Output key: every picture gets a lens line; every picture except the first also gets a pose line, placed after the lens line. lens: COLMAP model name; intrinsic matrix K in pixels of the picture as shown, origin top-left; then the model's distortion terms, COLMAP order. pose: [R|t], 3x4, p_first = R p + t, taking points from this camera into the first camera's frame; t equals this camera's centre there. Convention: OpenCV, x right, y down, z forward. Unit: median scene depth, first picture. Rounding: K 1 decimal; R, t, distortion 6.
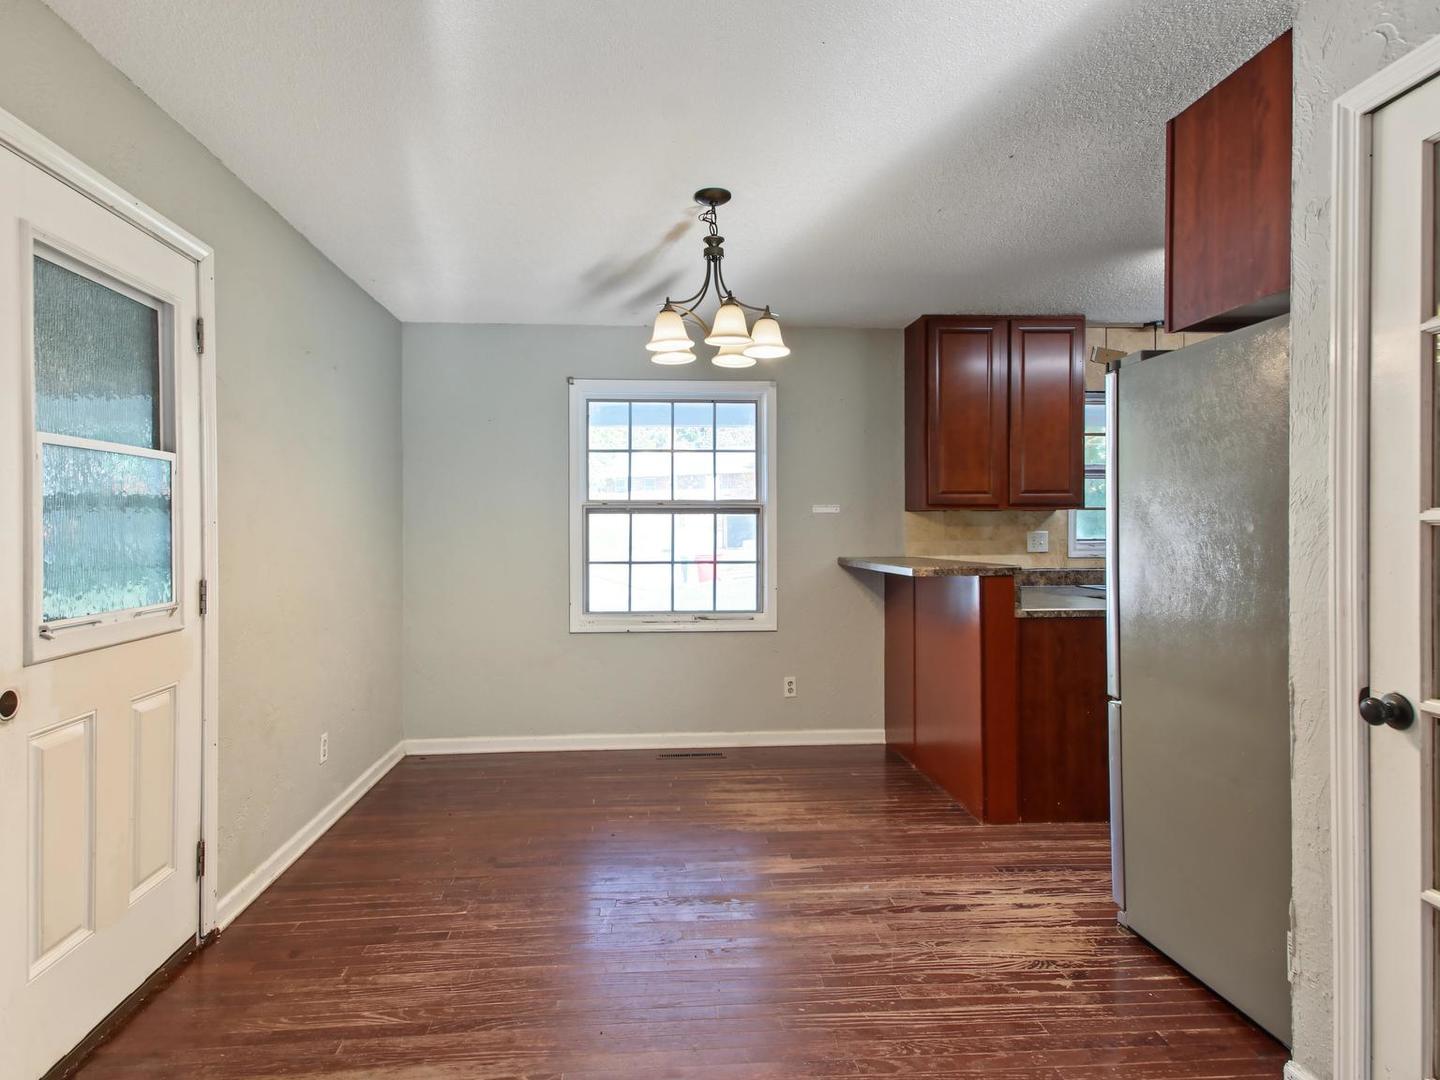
lens RADIAL K [[800.4, 0, 685.1], [0, 800.4, 527.7], [0, 0, 1]] dist [0.031653, 0.000400]
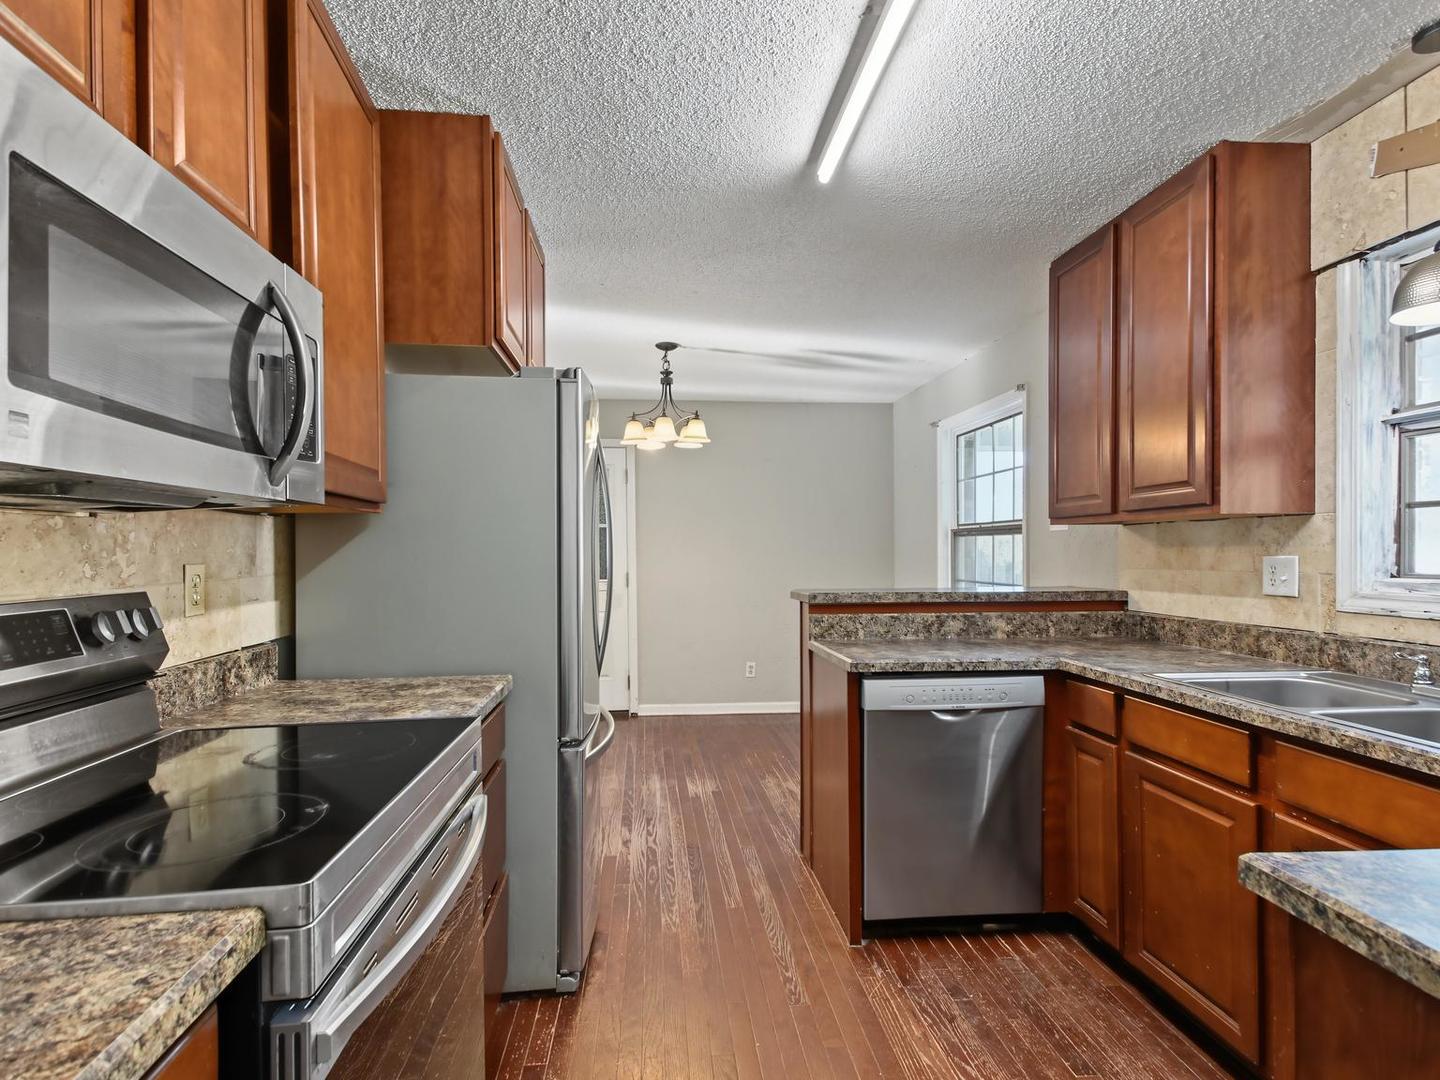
lens RADIAL K [[770.2, 0, 730.2], [0, 770.2, 551.6], [0, 0, 1]] dist [0.035533, 0.000587]
pose [[0.040733, 0.000812, -0.999170, 0.939144], [0.005916, 0.999982, 0.001054, -0.000826], [0.999153, -0.005954, 0.040727, 0.630104]]
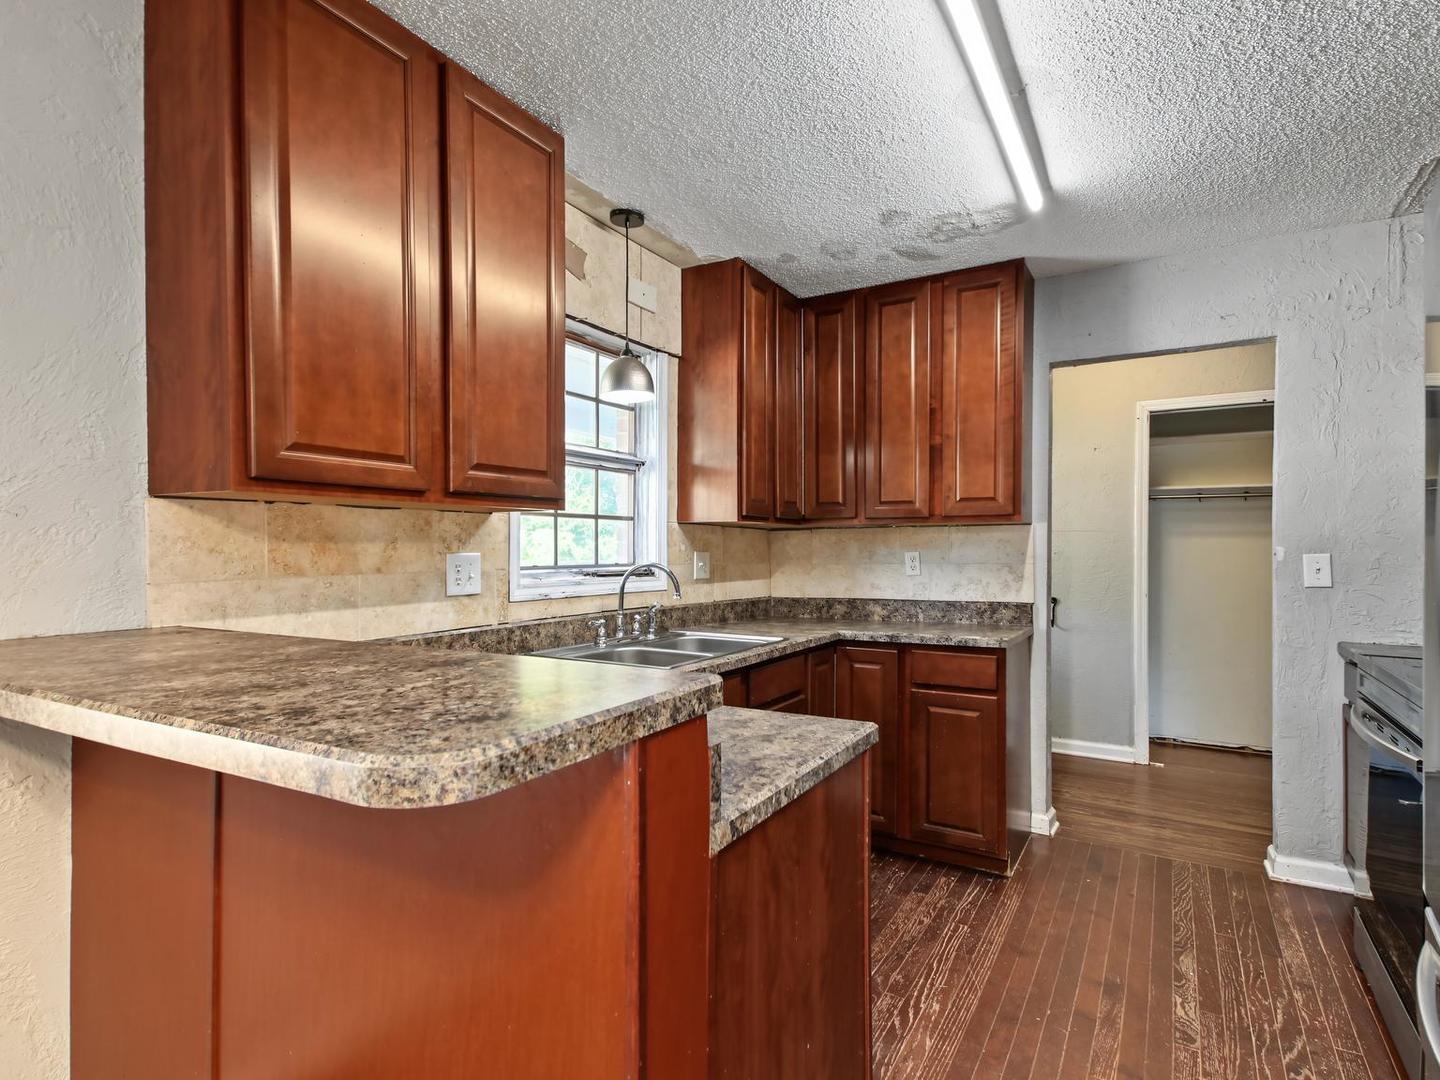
lens RADIAL K [[770.2, 0, 730.2], [0, 770.2, 551.6], [0, 0, 1]] dist [0.035533, 0.000587]
pose [[0.551425, -0.002482, 0.834220, 0.129614], [-0.004132, 0.999975, 0.005706, -0.000039], [-0.834214, -0.006593, 0.551402, 0.603412]]
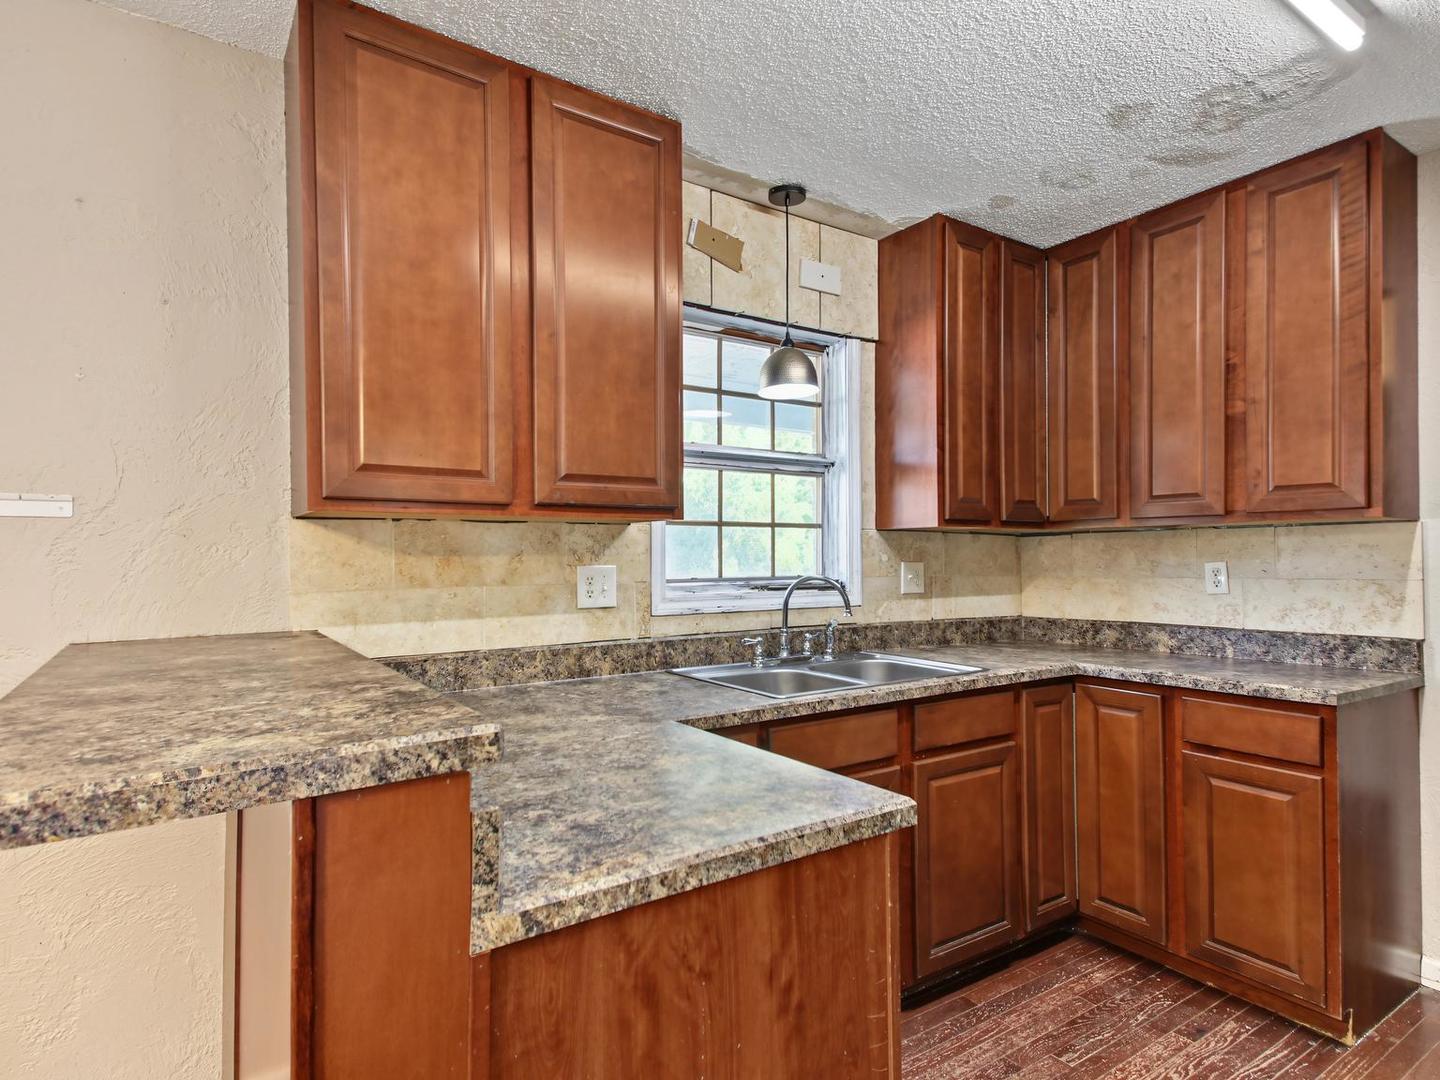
lens RADIAL K [[788.4, 0, 700.0], [0, 788.4, 550.7], [0, 0, 1]] dist [0.054688, -0.021200]
pose [[0.867303, 0.001349, 0.497779, 0.252870], [0.001895, 0.999980, -0.006012, -0.001569], [-0.497777, 0.006158, 0.867283, 0.551393]]
